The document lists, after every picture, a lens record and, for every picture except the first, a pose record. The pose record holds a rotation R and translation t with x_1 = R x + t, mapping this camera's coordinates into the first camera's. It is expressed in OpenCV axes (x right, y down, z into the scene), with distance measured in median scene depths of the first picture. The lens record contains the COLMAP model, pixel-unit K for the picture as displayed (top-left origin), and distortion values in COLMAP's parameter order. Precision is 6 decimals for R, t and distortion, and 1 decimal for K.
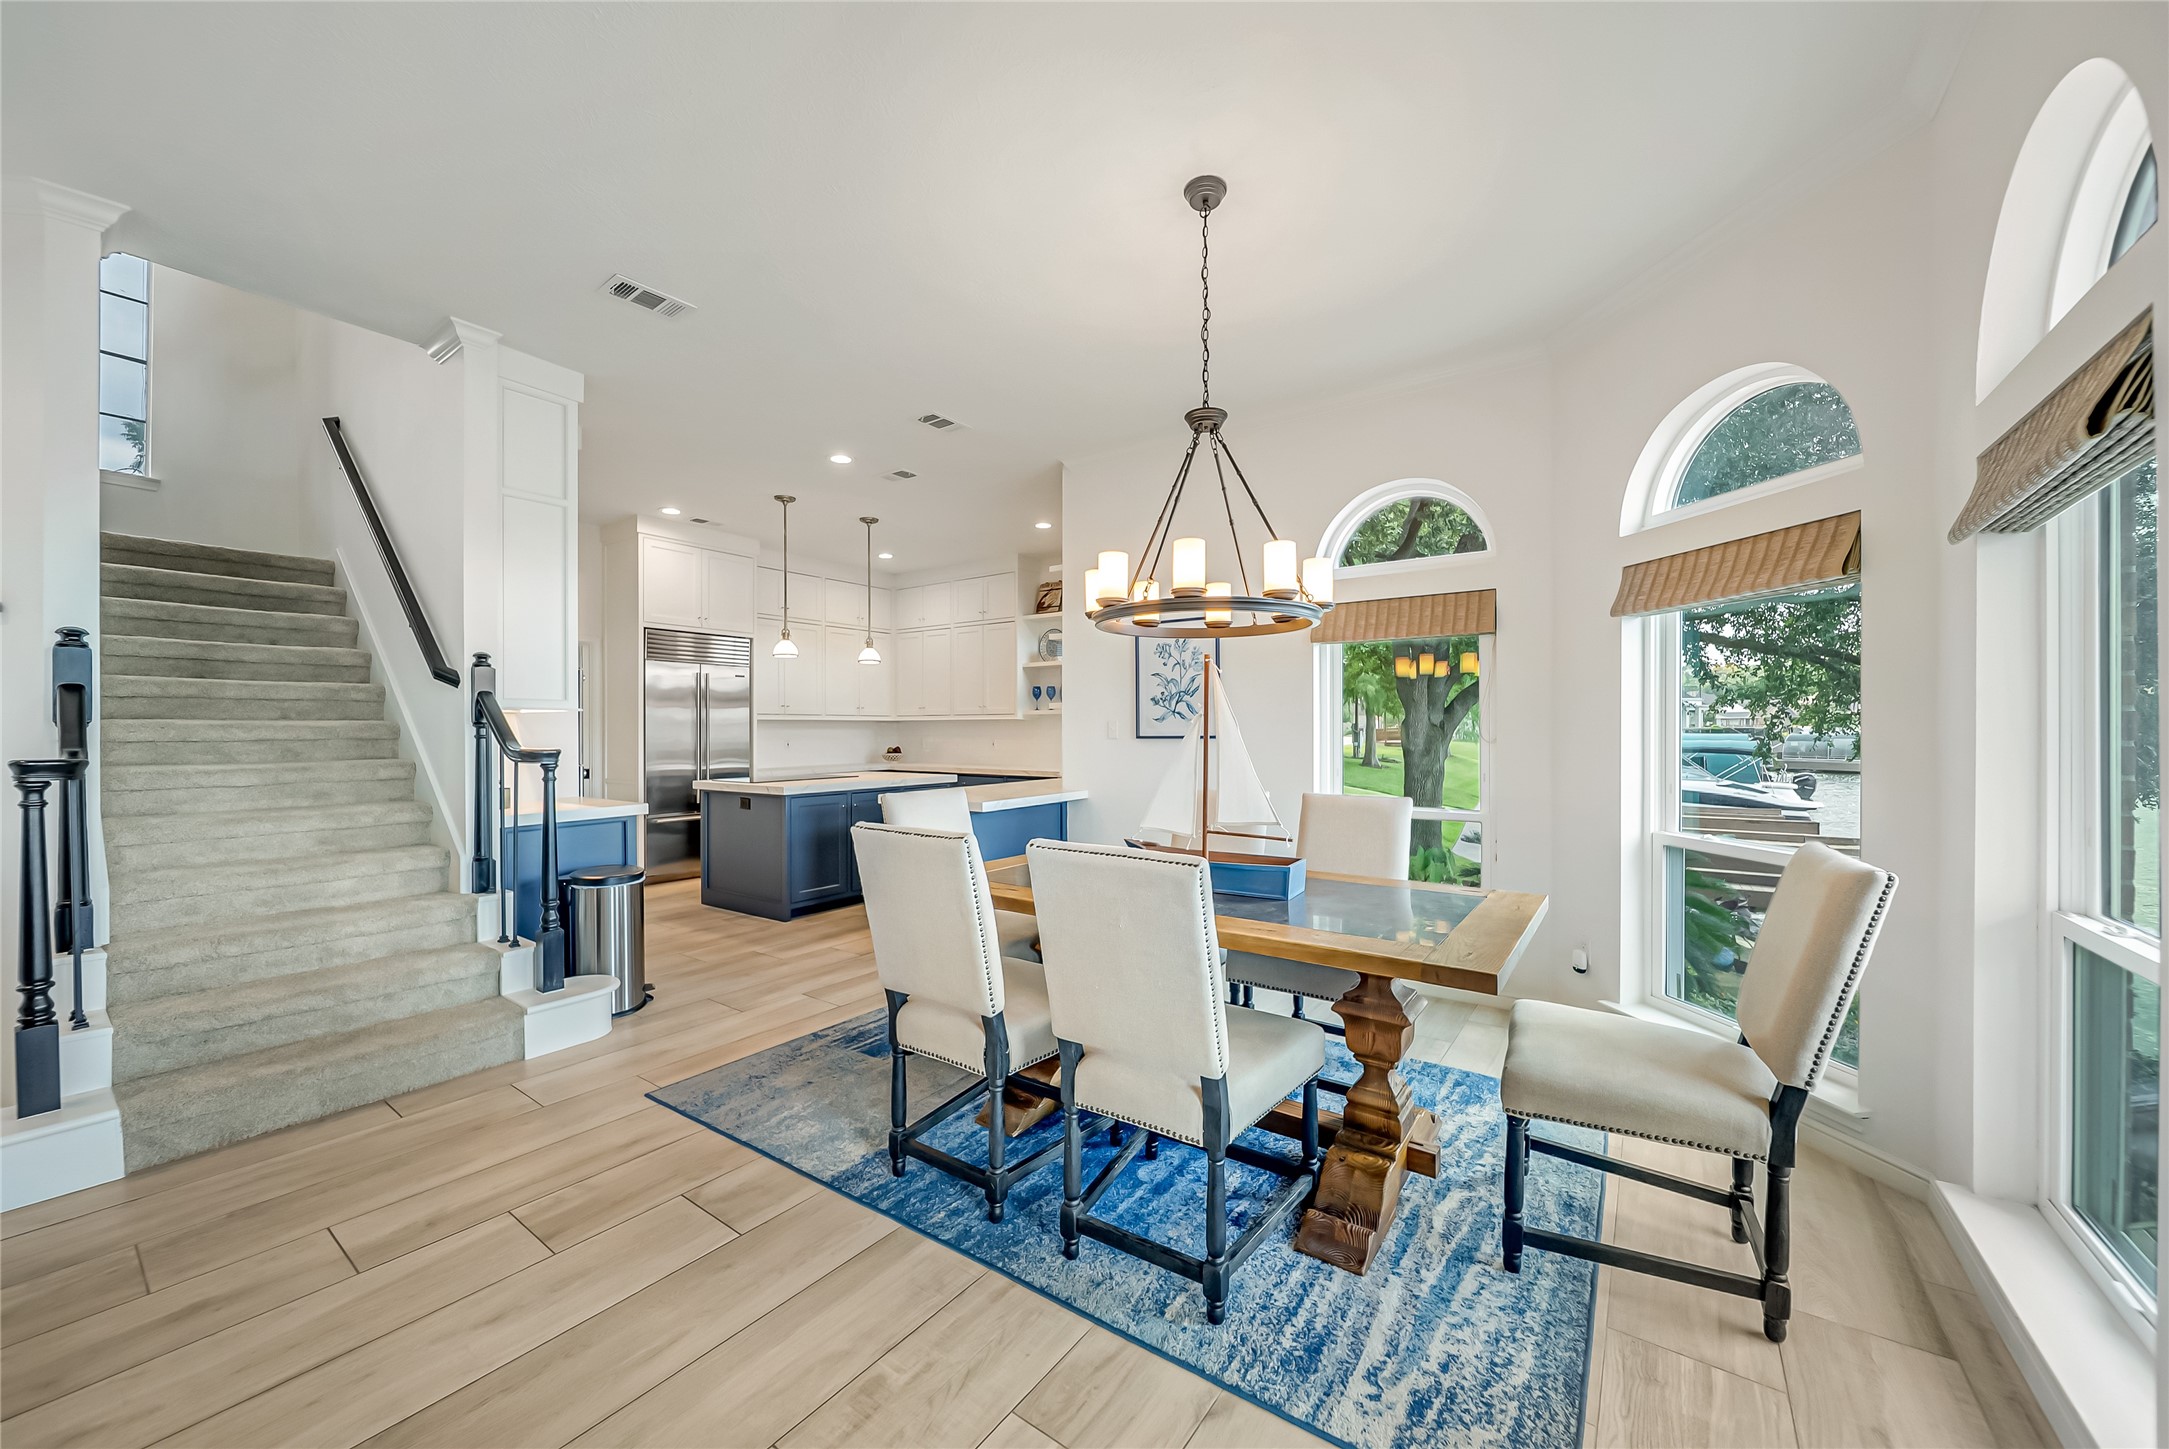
lens RADIAL K [[791.5, 0, 1079.6], [0, 791.5, 736.7], [0, 0, 1]] dist [-0.001353, -0.000127]
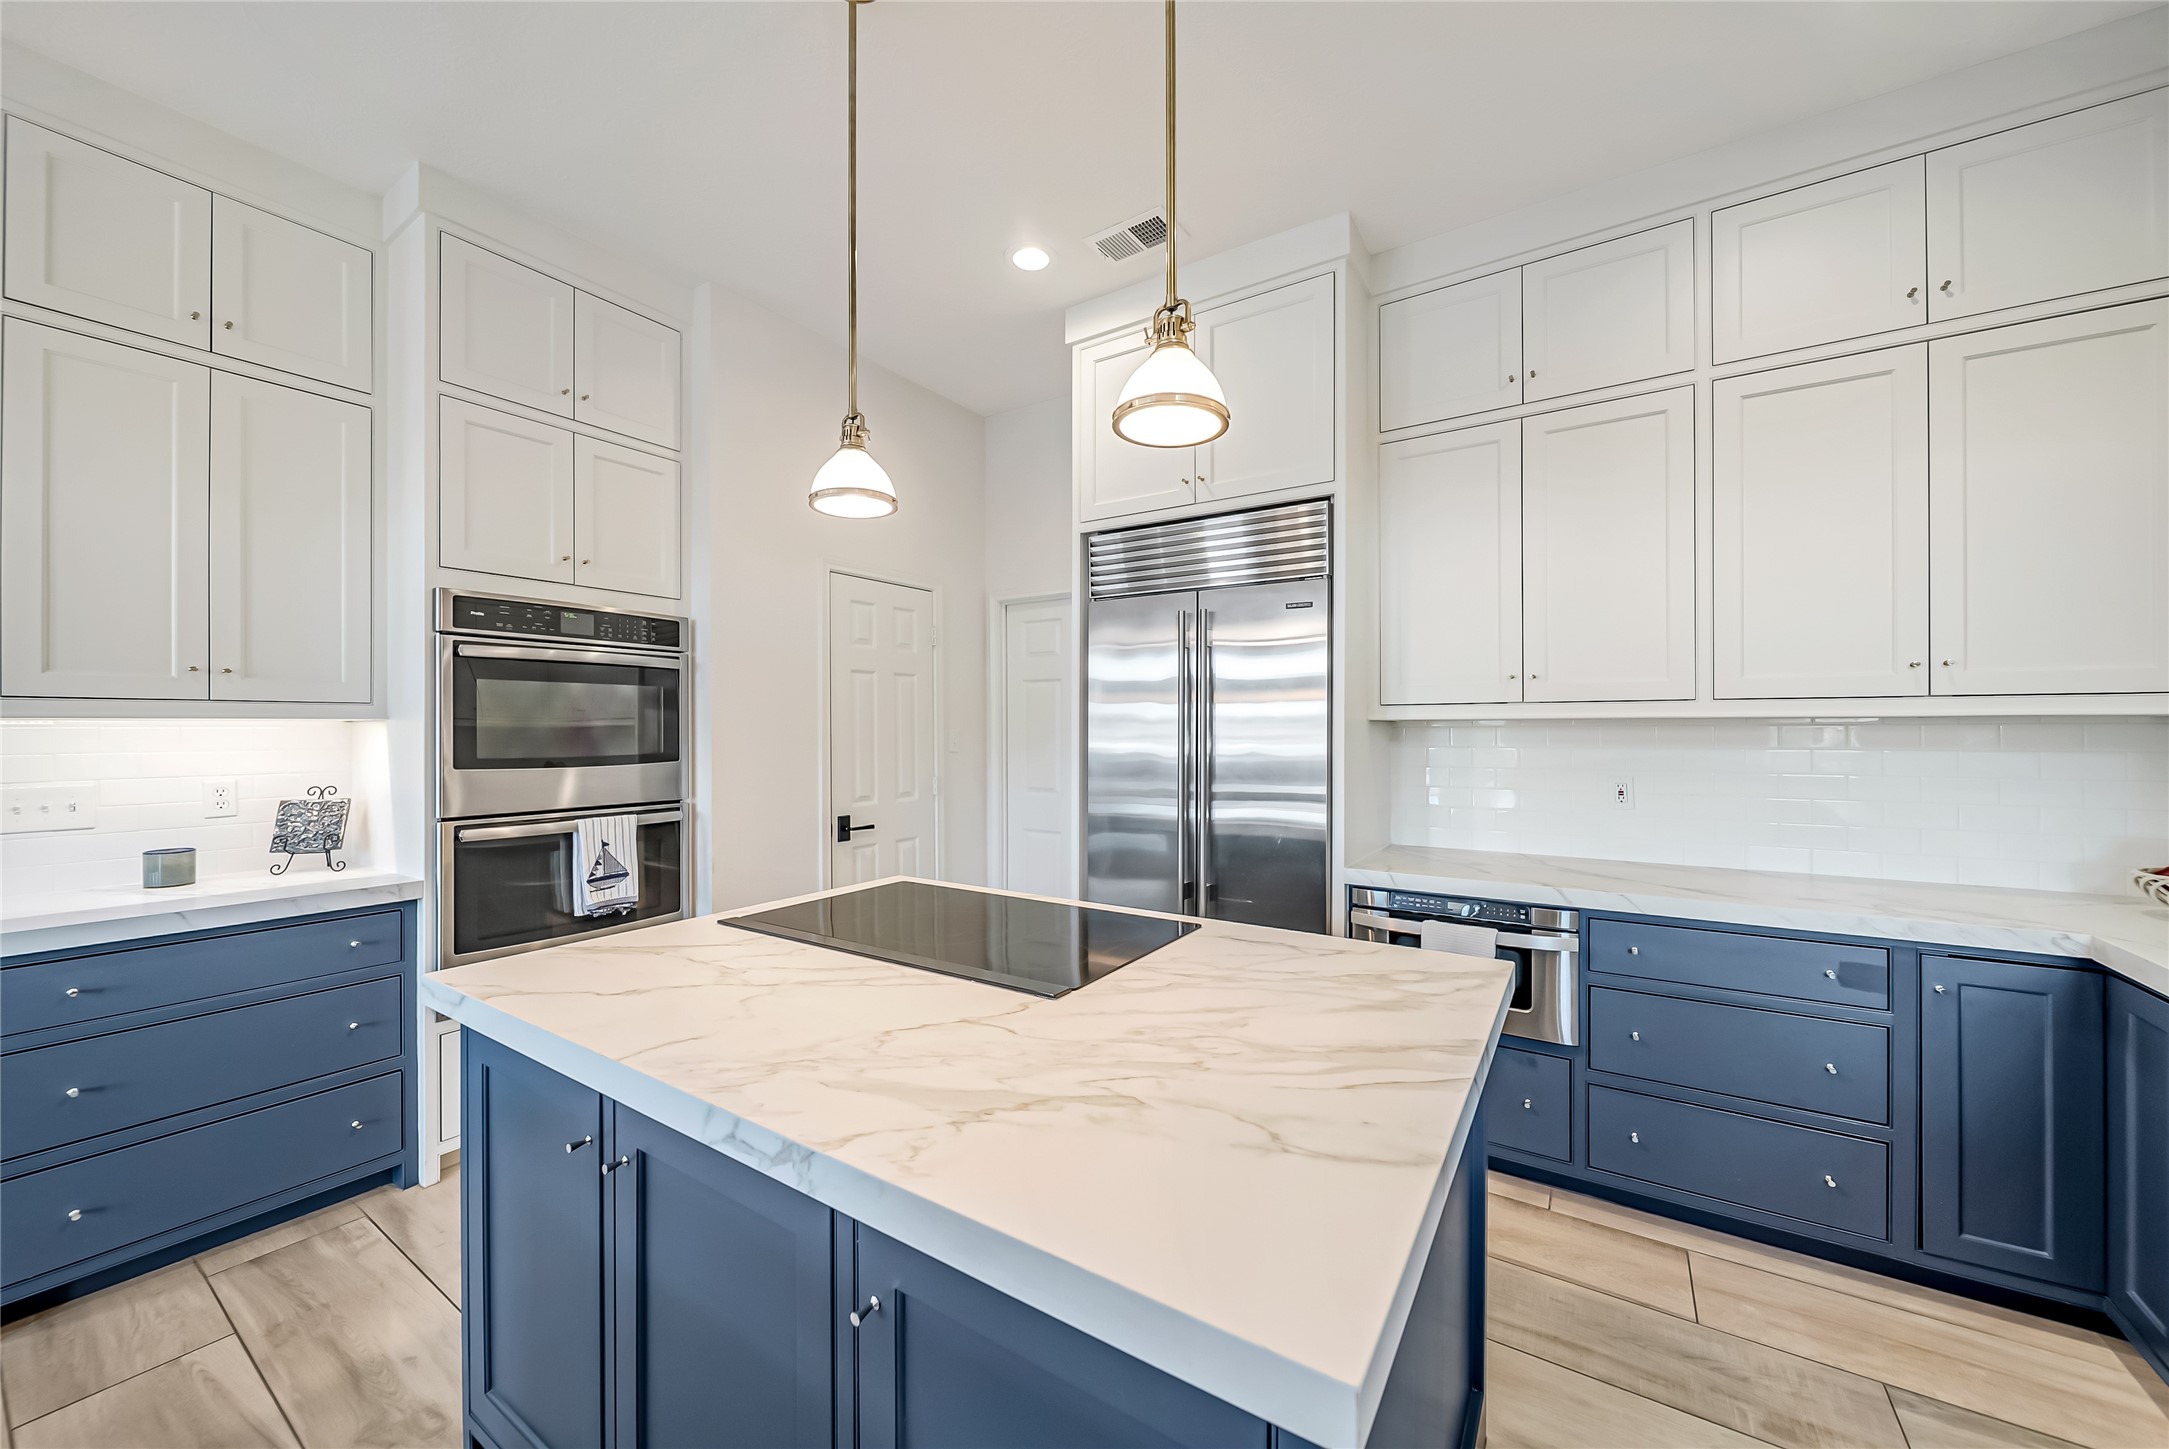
lens RADIAL K [[774.7, 0, 1046.9], [0, 774.7, 728.5], [0, 0, 1]] dist [-0.008164, -0.000029]
pose [[0.015348, 0.001031, -0.999882, -0.093939], [-0.008387, 0.999964, 0.000902, -0.025534], [0.999847, 0.008372, 0.015356, 1.320705]]
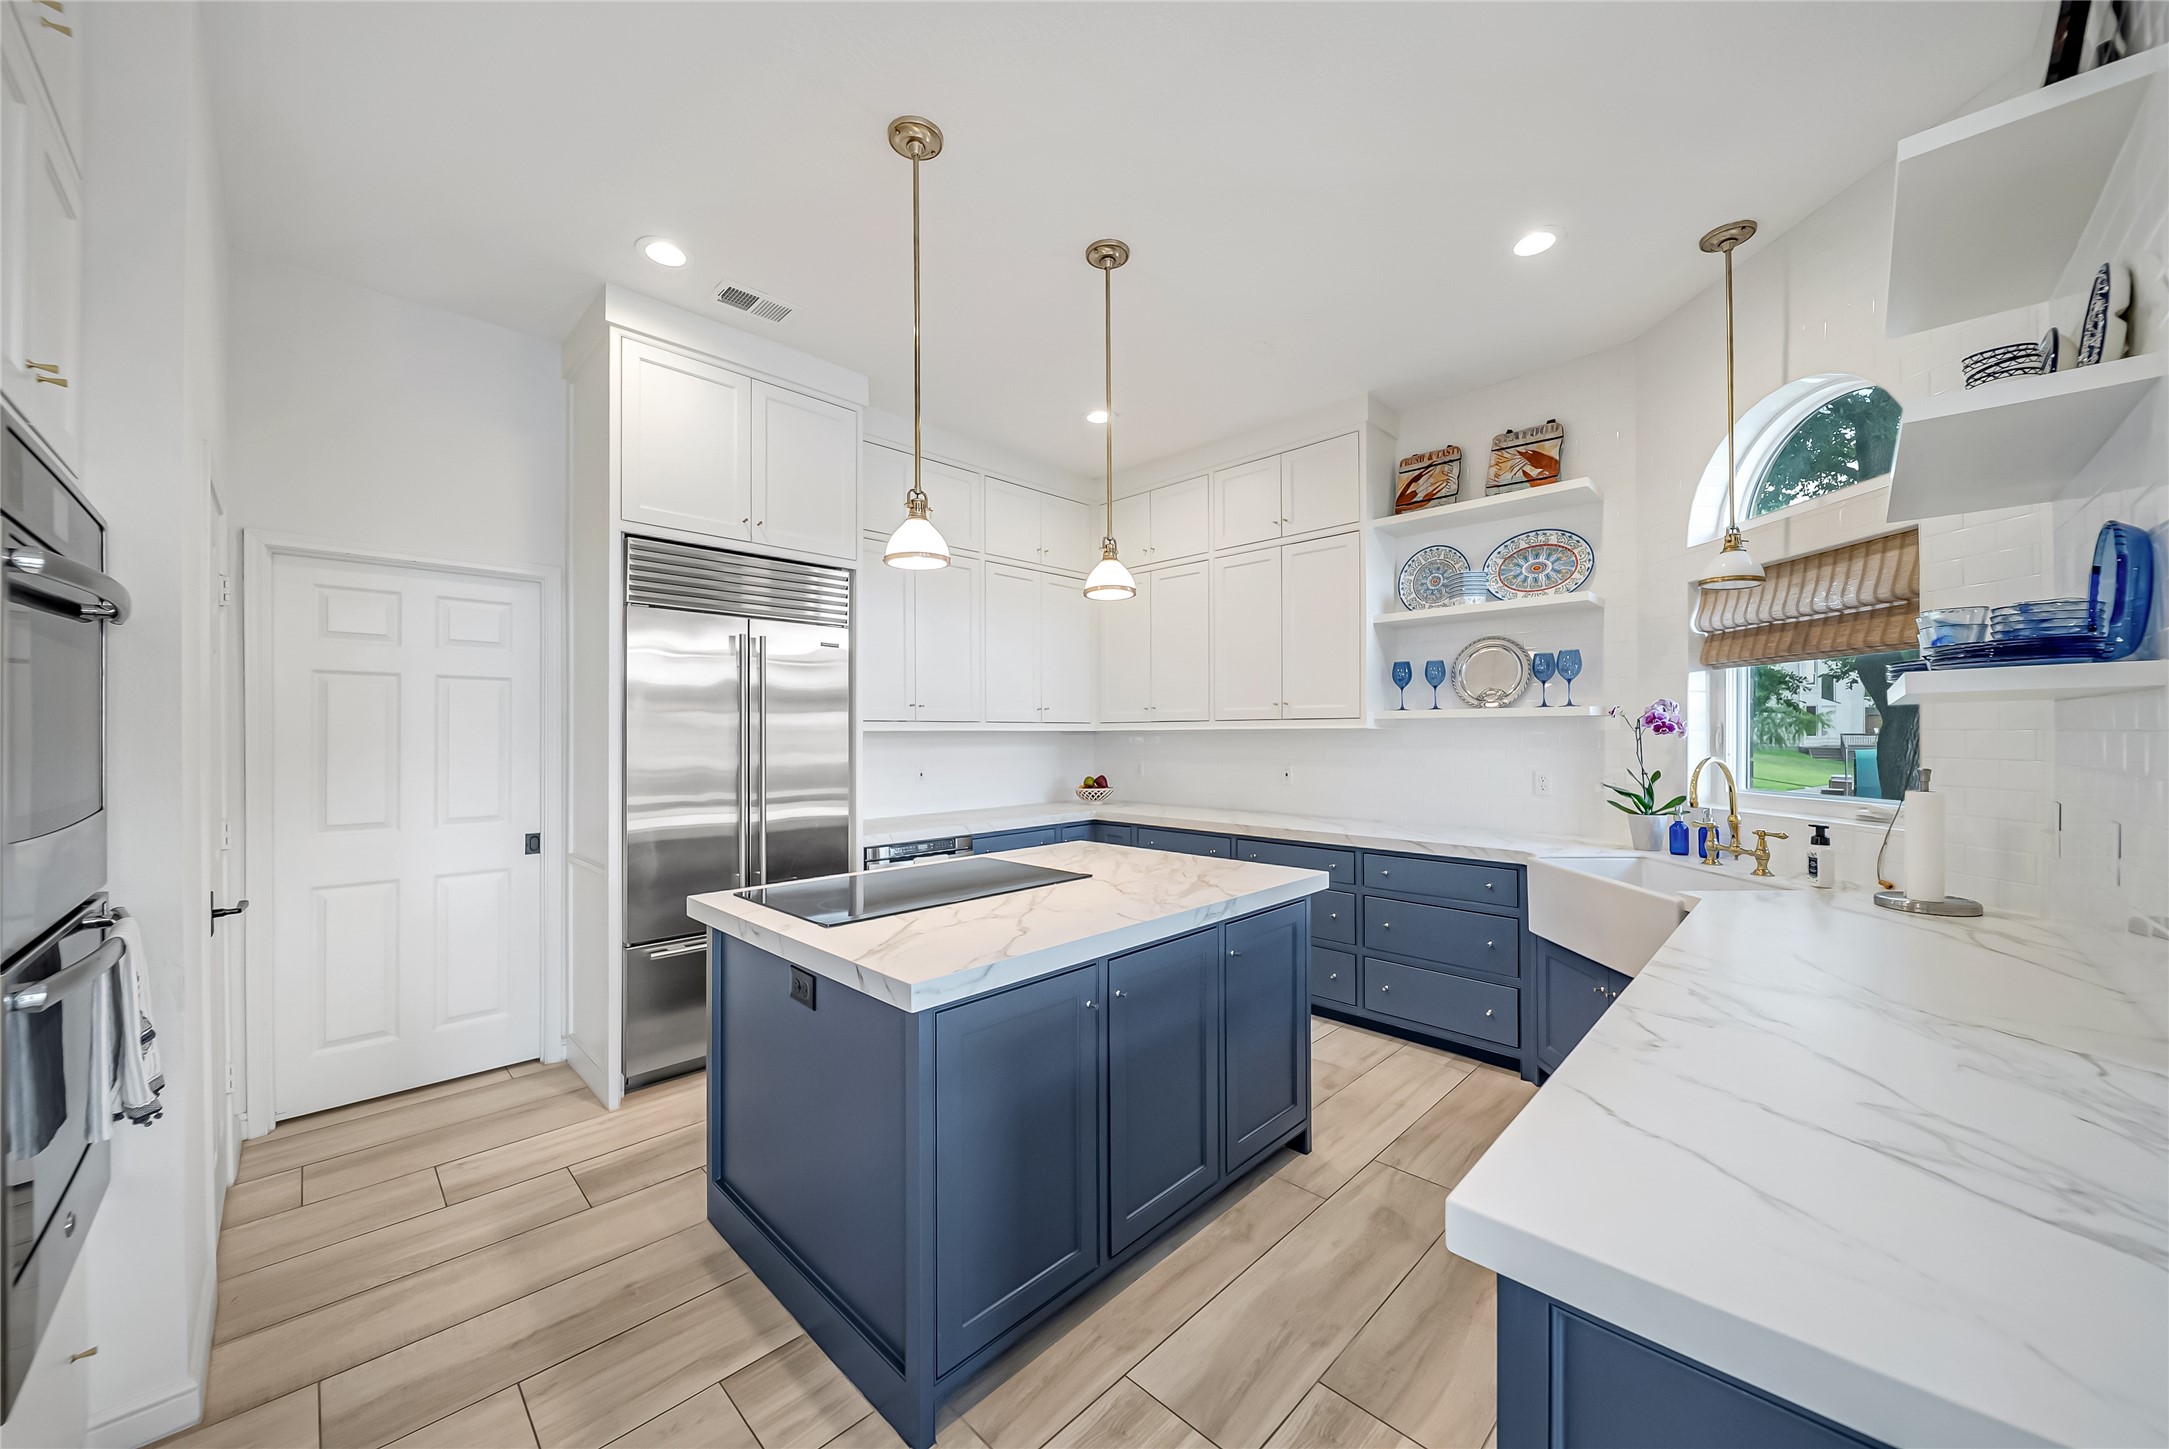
lens RADIAL K [[819.8, 0, 1082.2], [0, 819.8, 731.6], [0, 0, 1]] dist [-0.001535, -0.000139]
pose [[0.988890, -0.004000, -0.148596, -0.292483], [0.002777, 0.999961, -0.008438, -0.026984], [0.148624, 0.007932, 0.988862, 0.775527]]
